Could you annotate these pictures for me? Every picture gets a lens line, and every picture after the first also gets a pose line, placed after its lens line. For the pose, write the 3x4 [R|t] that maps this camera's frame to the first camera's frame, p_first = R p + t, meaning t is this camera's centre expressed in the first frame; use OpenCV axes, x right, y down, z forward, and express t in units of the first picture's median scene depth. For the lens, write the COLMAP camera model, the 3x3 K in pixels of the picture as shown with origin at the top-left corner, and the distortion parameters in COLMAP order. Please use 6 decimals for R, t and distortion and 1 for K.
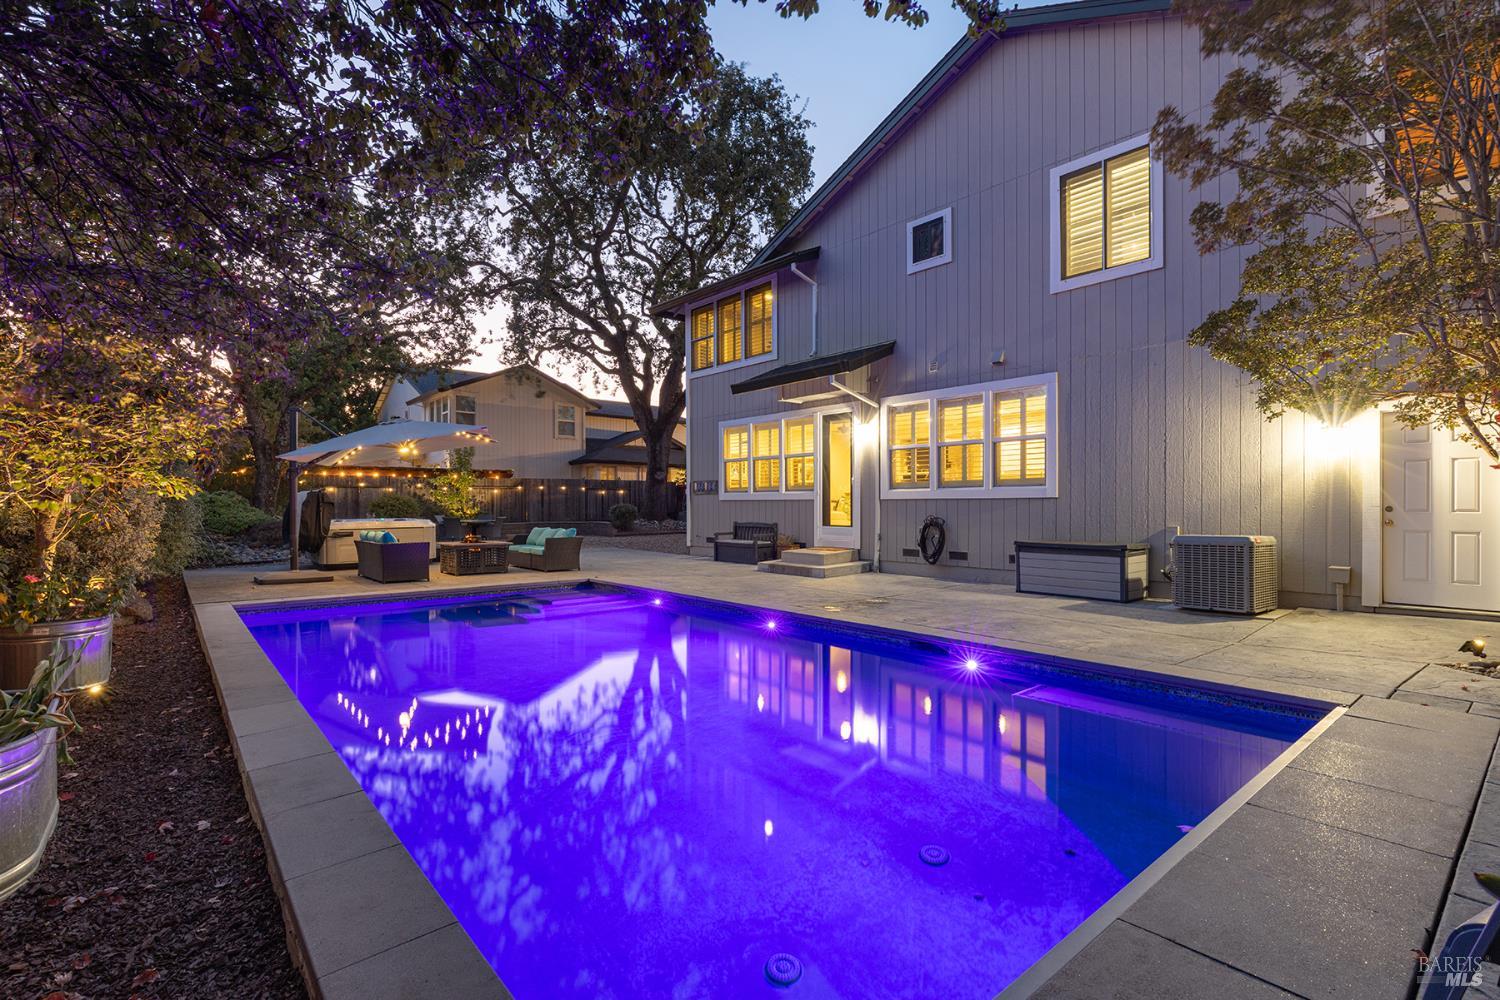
lens RADIAL K [[713.3, 0, 752.3], [0, 713.3, 503.4], [0, 0, 1]] dist [0.008144, -0.000797]
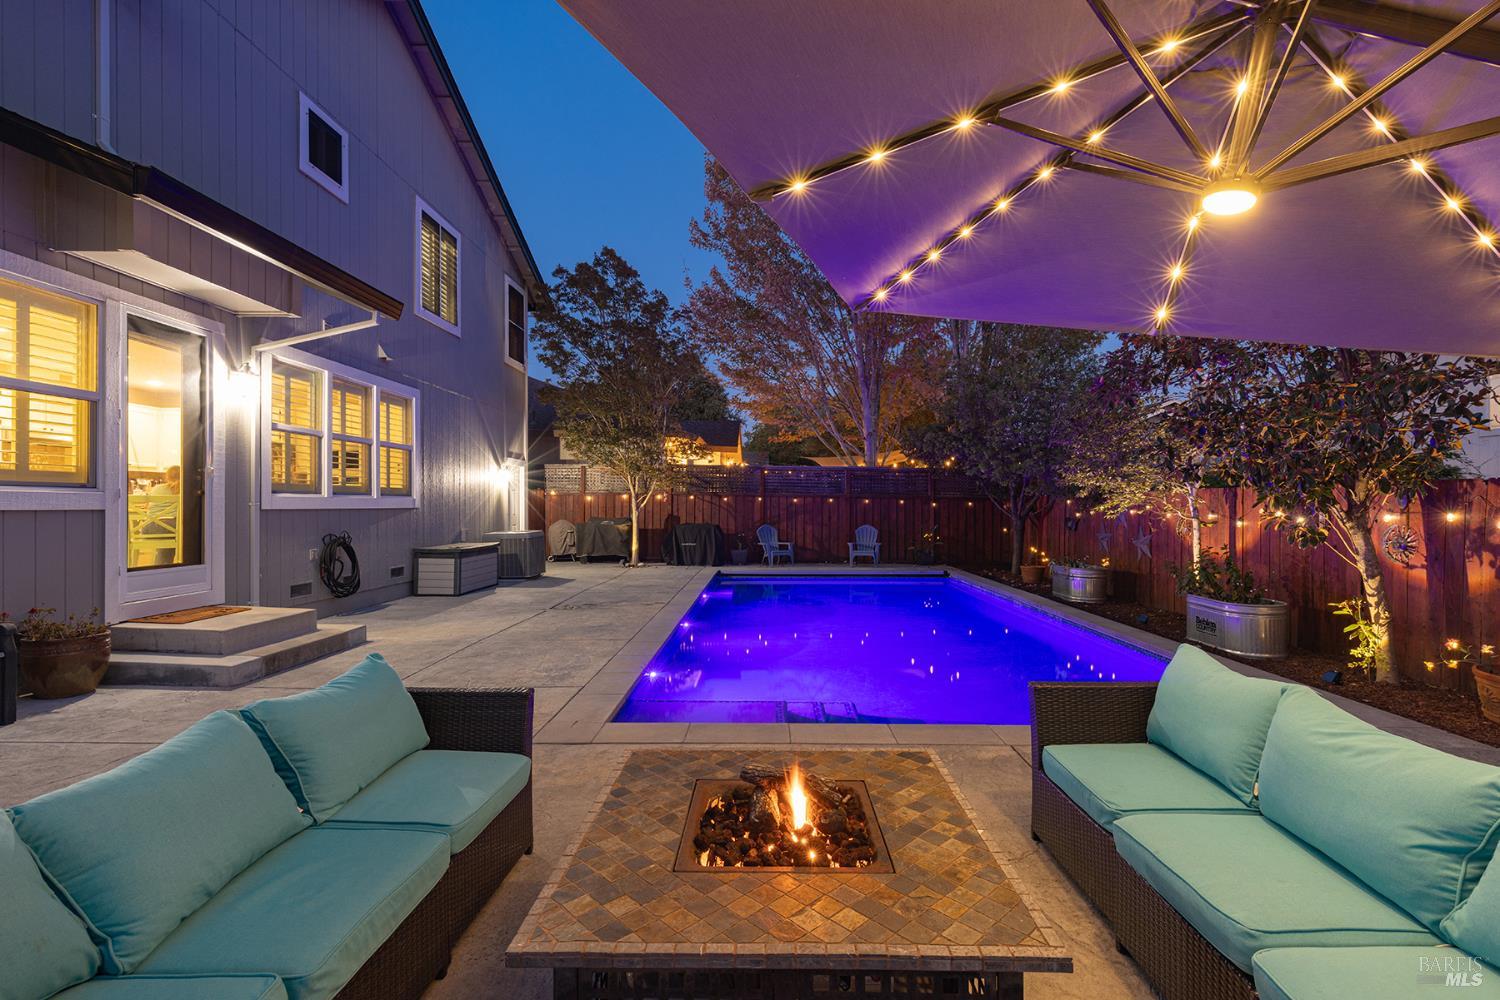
lens RADIAL K [[668.8, 0, 758.0], [0, 668.8, 504.7], [0, 0, 1]] dist [0.005855, 0.000264]
pose [[-0.762612, 0.001977, 0.646853, -0.415203], [0.001434, 0.999998, -0.001367, -0.006949], [-0.646854, -0.000115, -0.762614, 0.982077]]
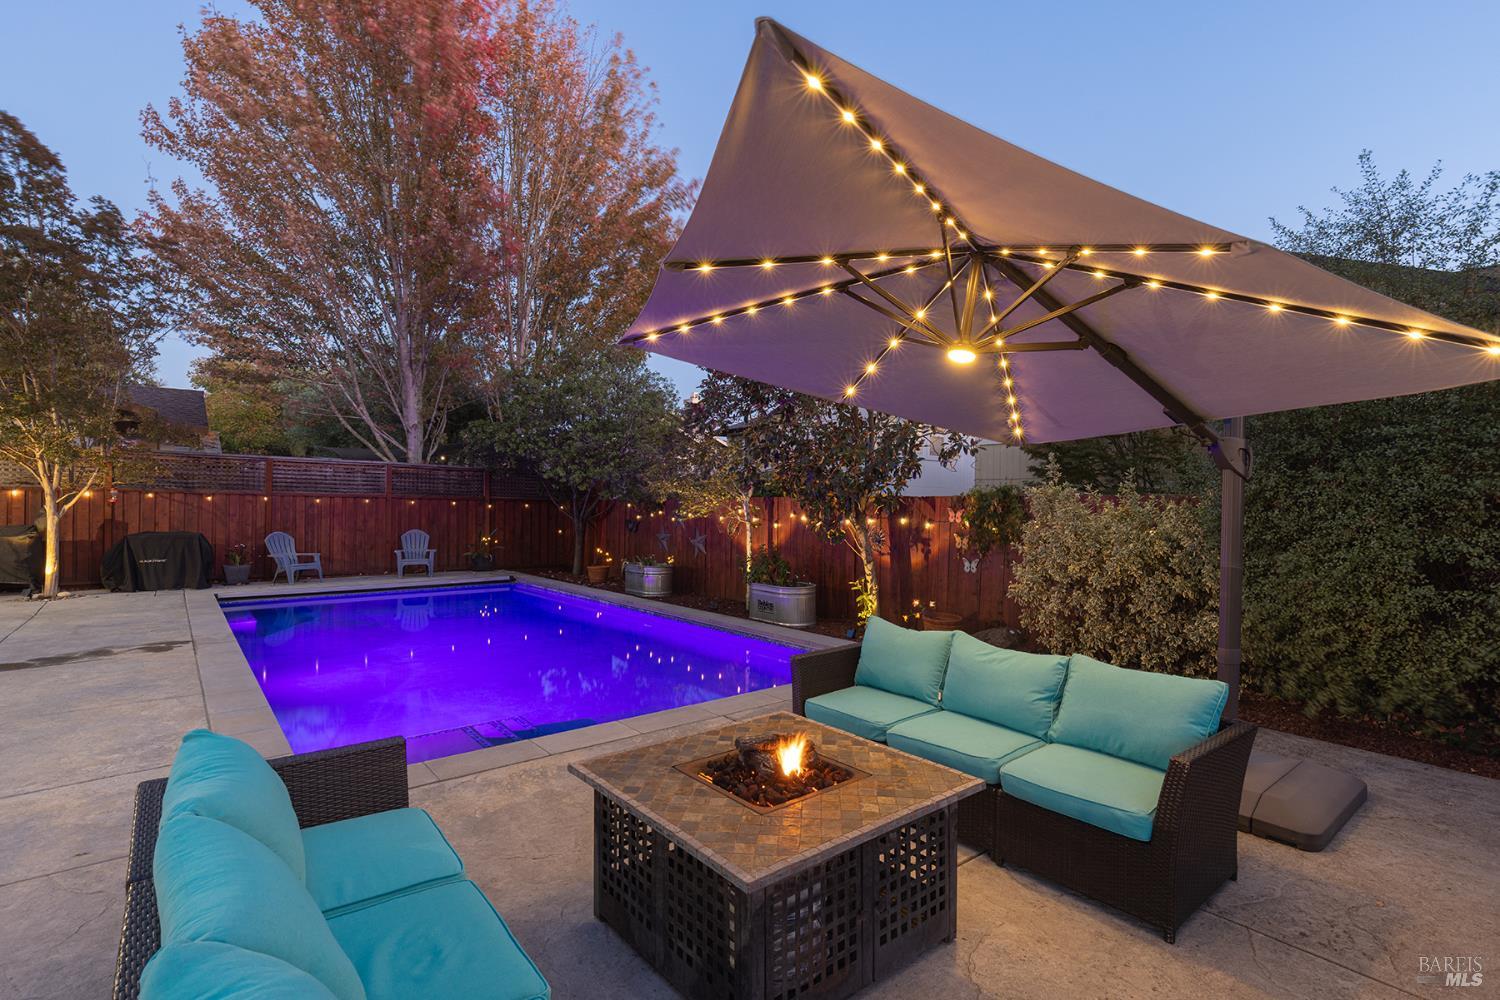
lens RADIAL K [[713.3, 0, 754.2], [0, 713.3, 503.4], [0, 0, 1]] dist [0.008144, -0.000797]
pose [[-0.999986, -0.004598, -0.002665, -0.334435], [-0.004600, 0.999989, 0.000869, -0.015254], [0.002661, 0.000881, -0.999996, 1.060859]]
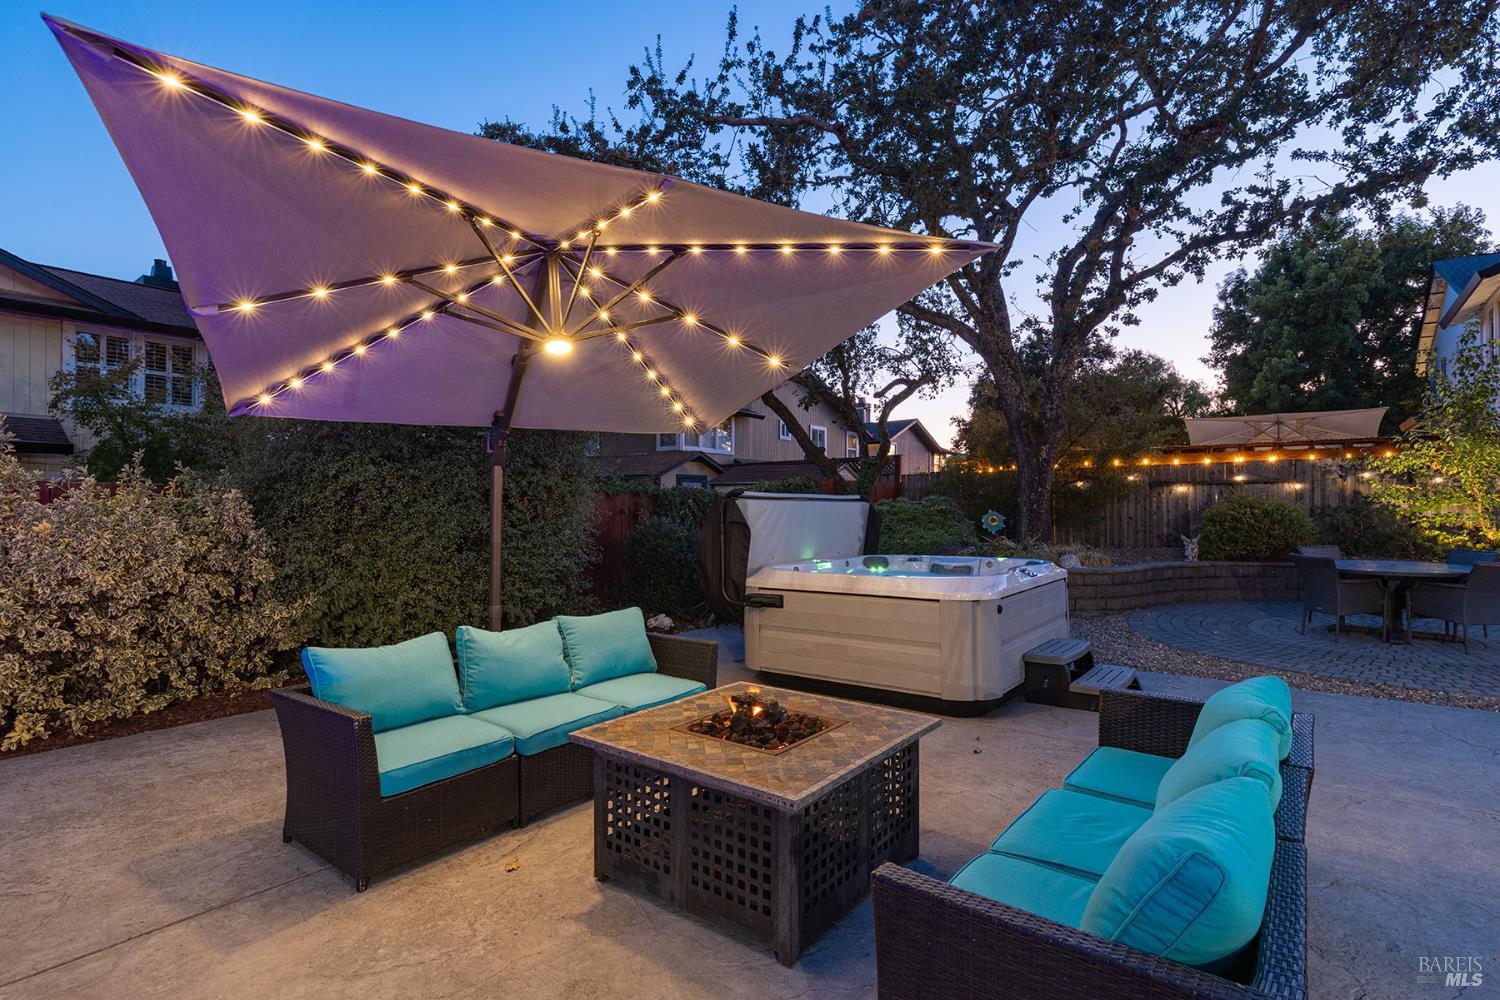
lens RADIAL K [[733.1, 0, 751.2], [0, 733.1, 503.7], [0, 0, 1]] dist [-0.000857, -0.000444]
pose [[0.228635, -0.004187, -0.973503, -0.145215], [0.002363, 0.999990, -0.003746, -0.009184], [0.973509, -0.001444, 0.228642, 0.837699]]
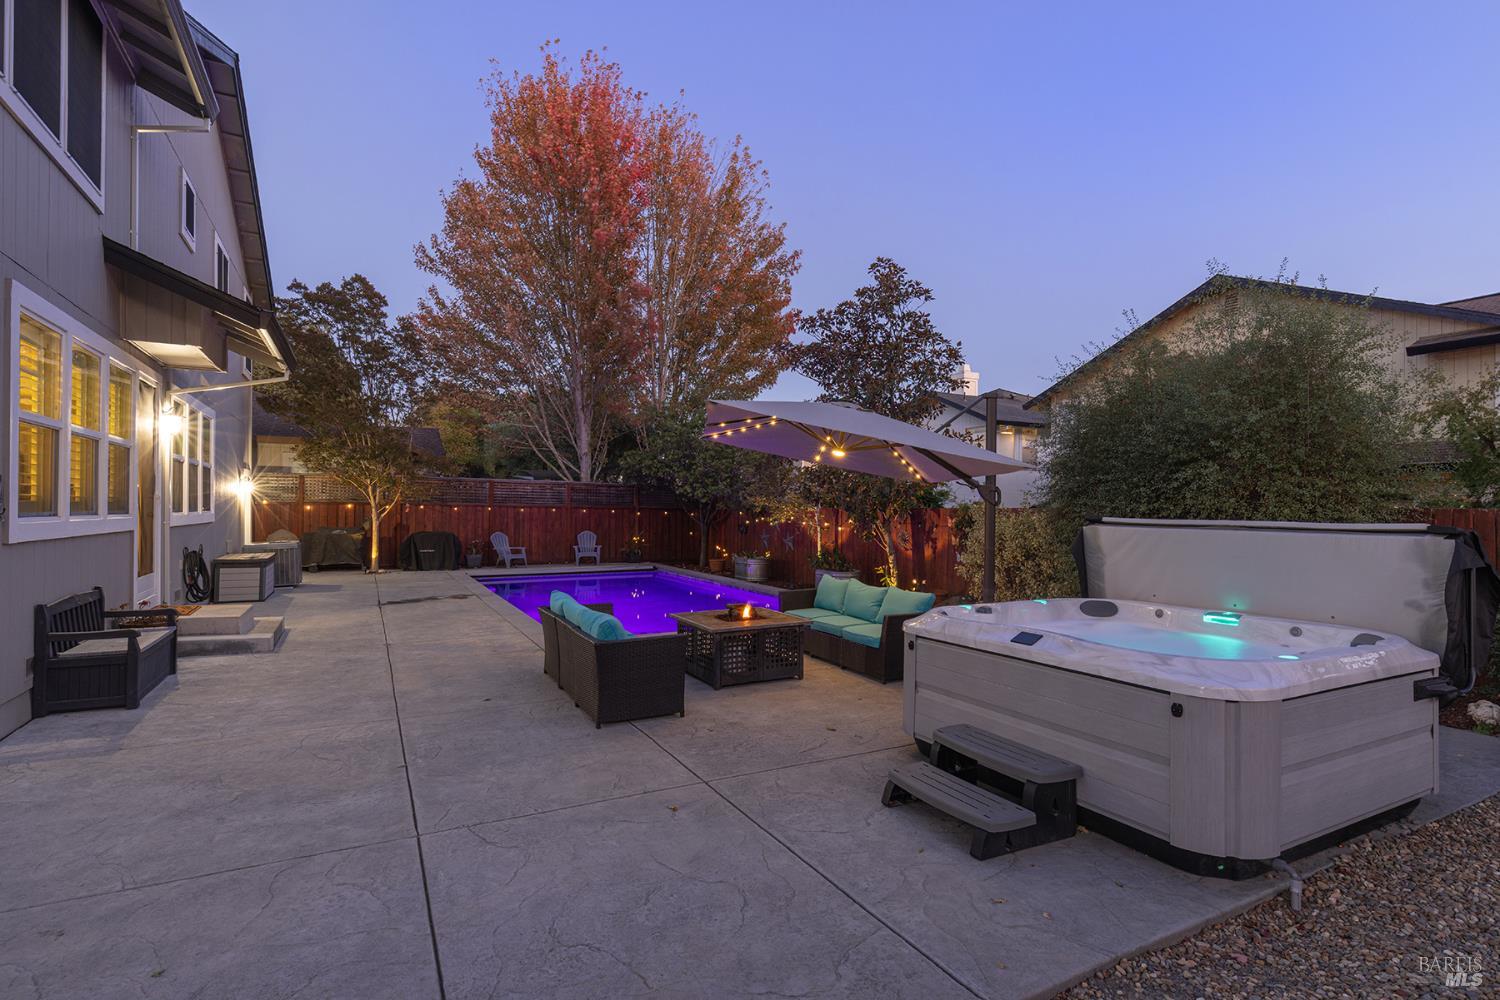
lens RADIAL K [[733.1, 0, 765.0], [0, 733.1, 502.9], [0, 0, 1]] dist [-0.000857, -0.000444]
pose [[-0.983458, -0.001850, 0.181127, -0.445059], [-0.002733, 0.999986, -0.004625, -0.023360], [-0.181116, -0.005044, -0.983449, 1.359796]]
